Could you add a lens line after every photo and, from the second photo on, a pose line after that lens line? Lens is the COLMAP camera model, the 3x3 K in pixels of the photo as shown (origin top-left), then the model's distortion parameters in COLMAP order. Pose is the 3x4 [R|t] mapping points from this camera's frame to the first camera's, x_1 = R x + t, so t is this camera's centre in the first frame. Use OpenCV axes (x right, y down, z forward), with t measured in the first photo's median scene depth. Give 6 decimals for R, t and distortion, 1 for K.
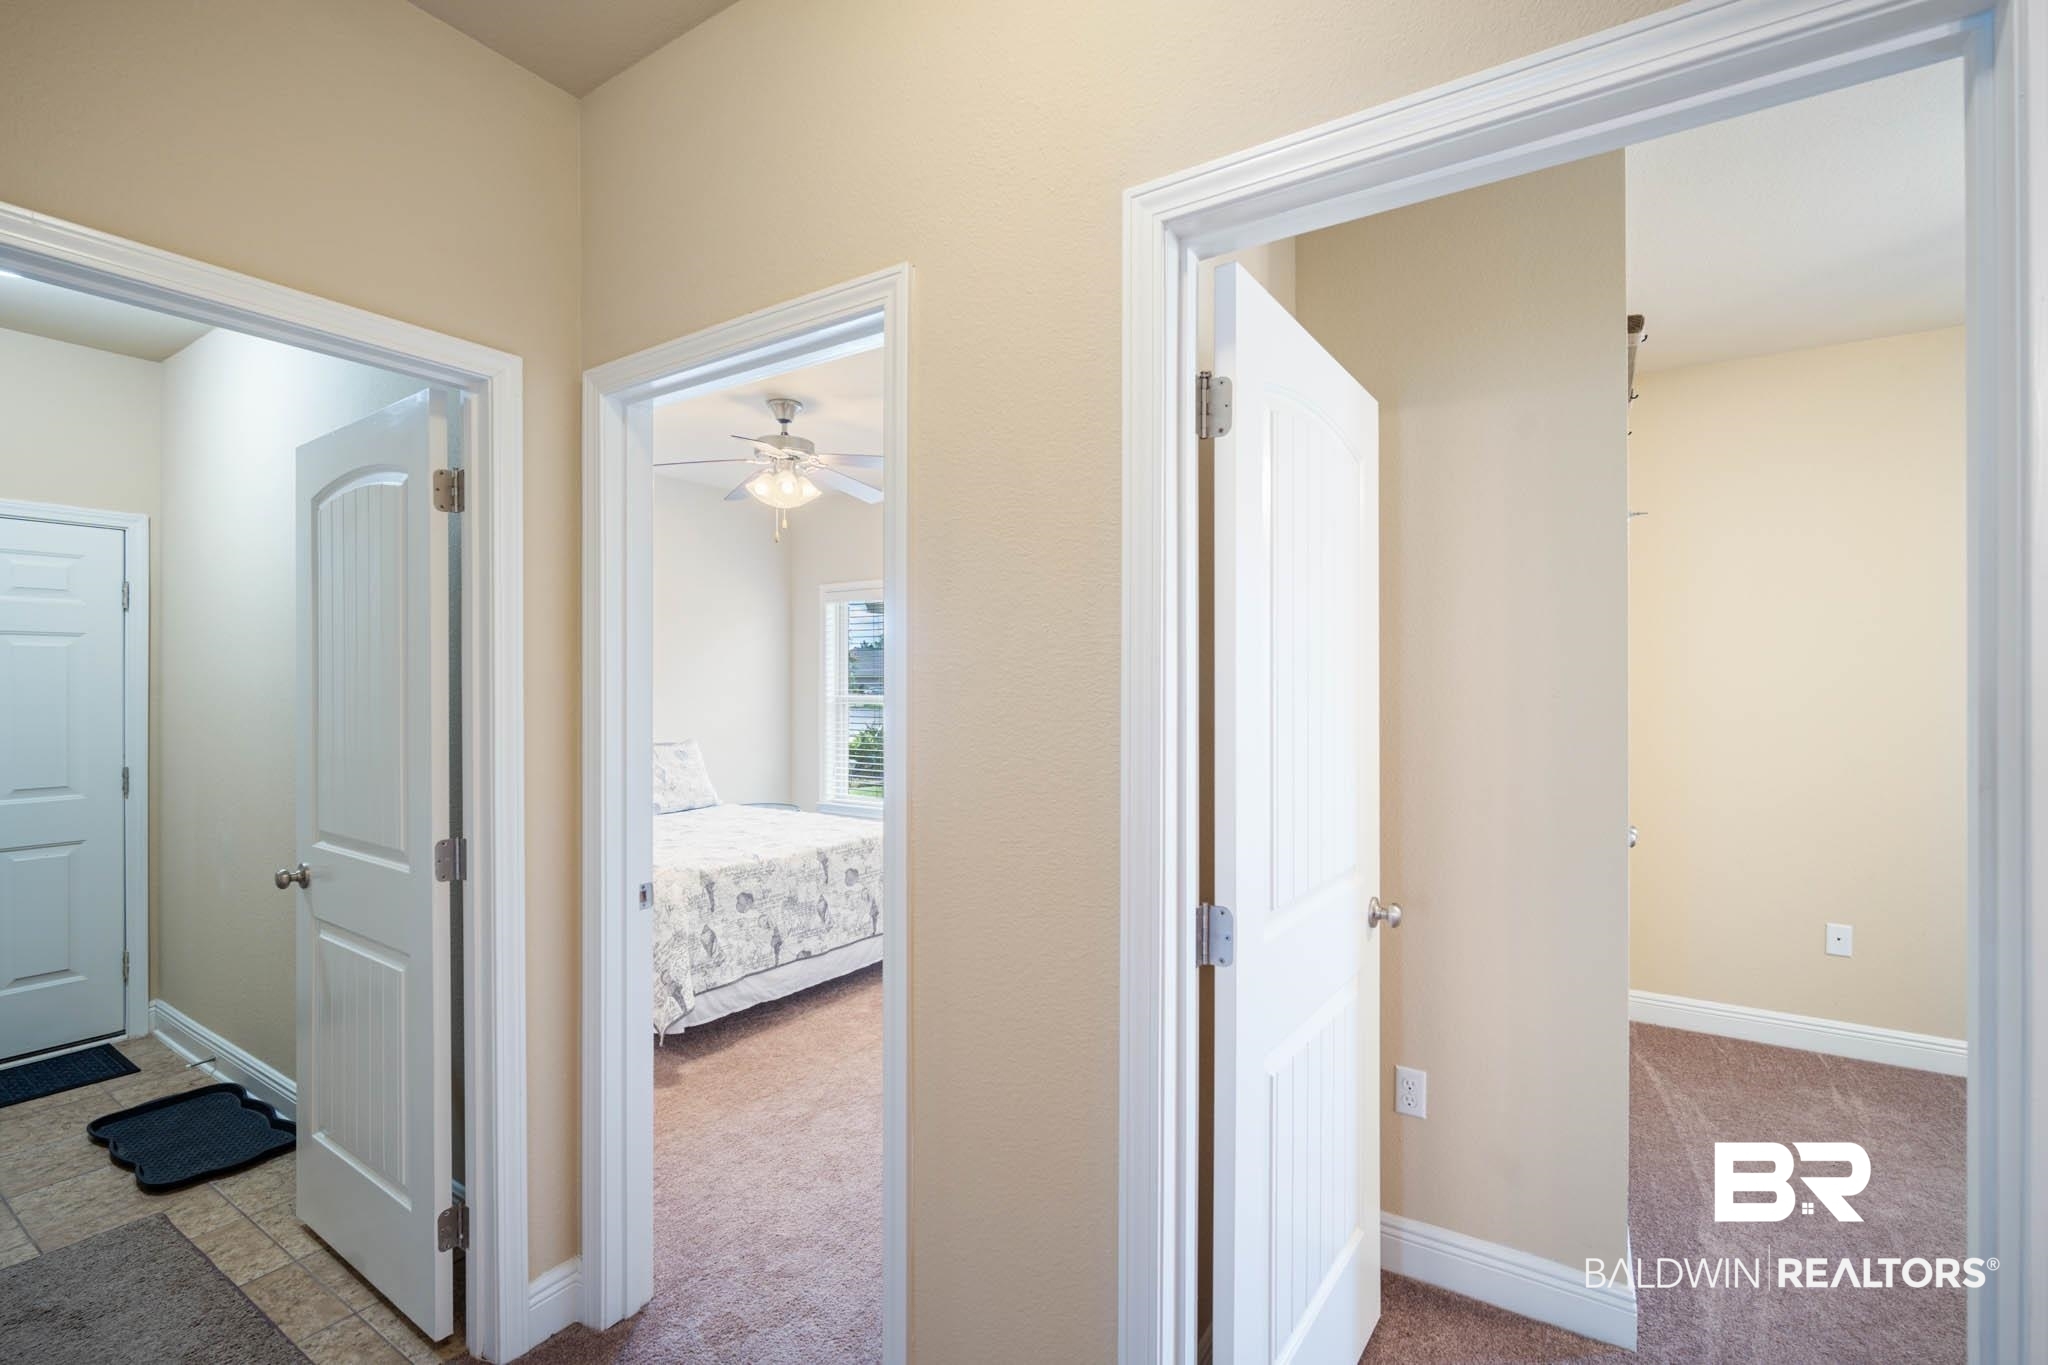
lens RADIAL K [[922.9, 0, 1012.5], [0, 922.9, 673.8], [0, 0, 1]] dist [-0.002739, 0.001220]
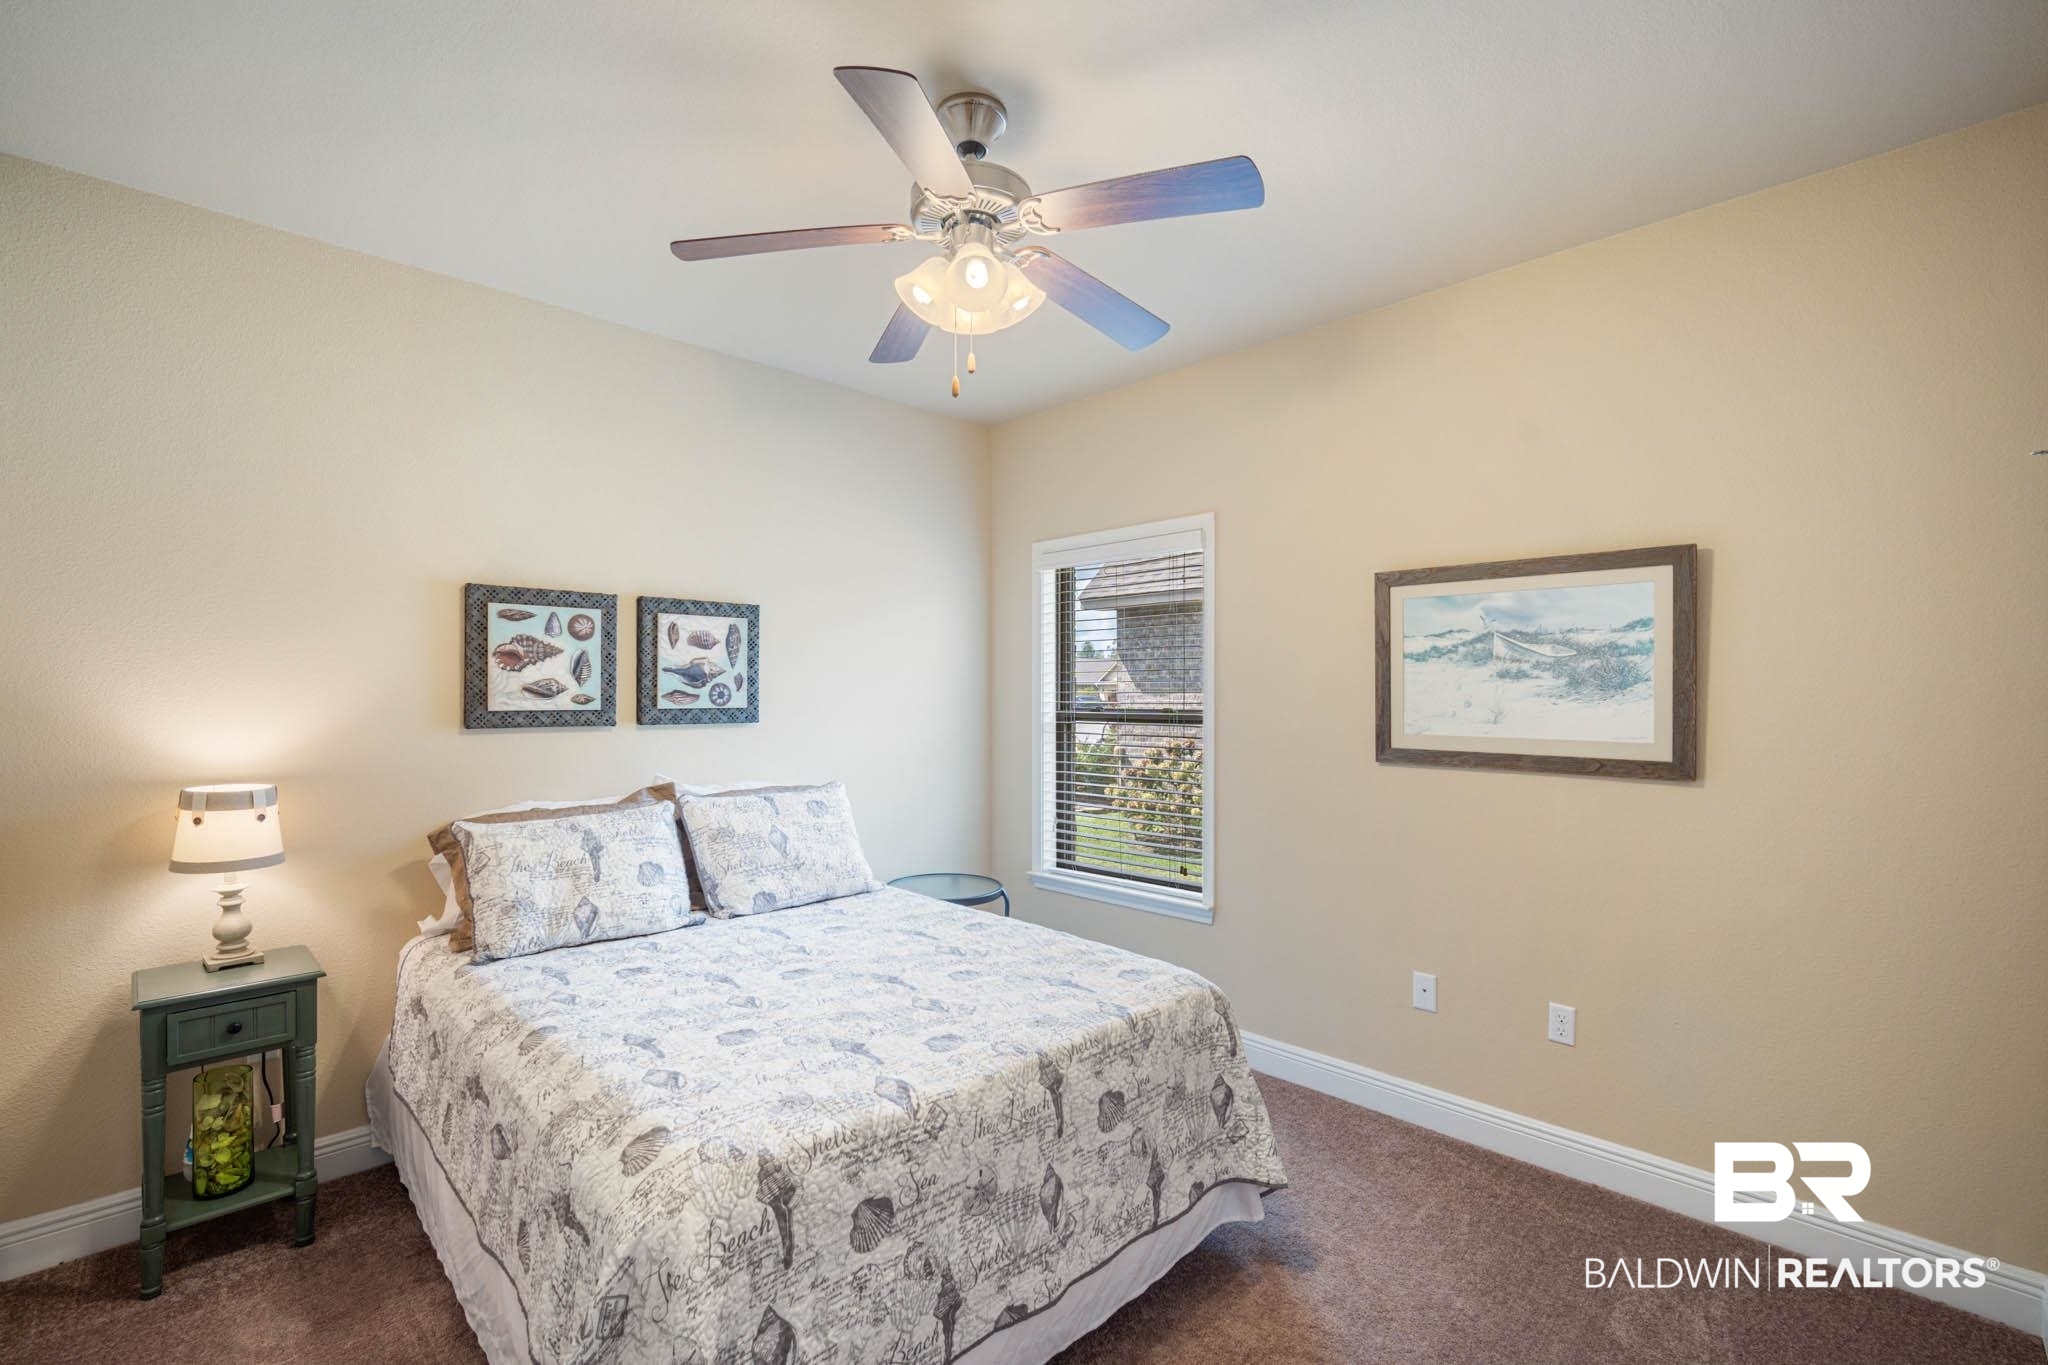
lens RADIAL K [[922.9, 0, 1012.5], [0, 922.9, 673.8], [0, 0, 1]] dist [-0.002739, 0.001220]
pose [[0.976347, -0.001399, -0.216204, -0.129337], [-0.000838, 0.999947, -0.010256, 0.005555], [0.216207, 0.010194, 0.976294, 0.565363]]
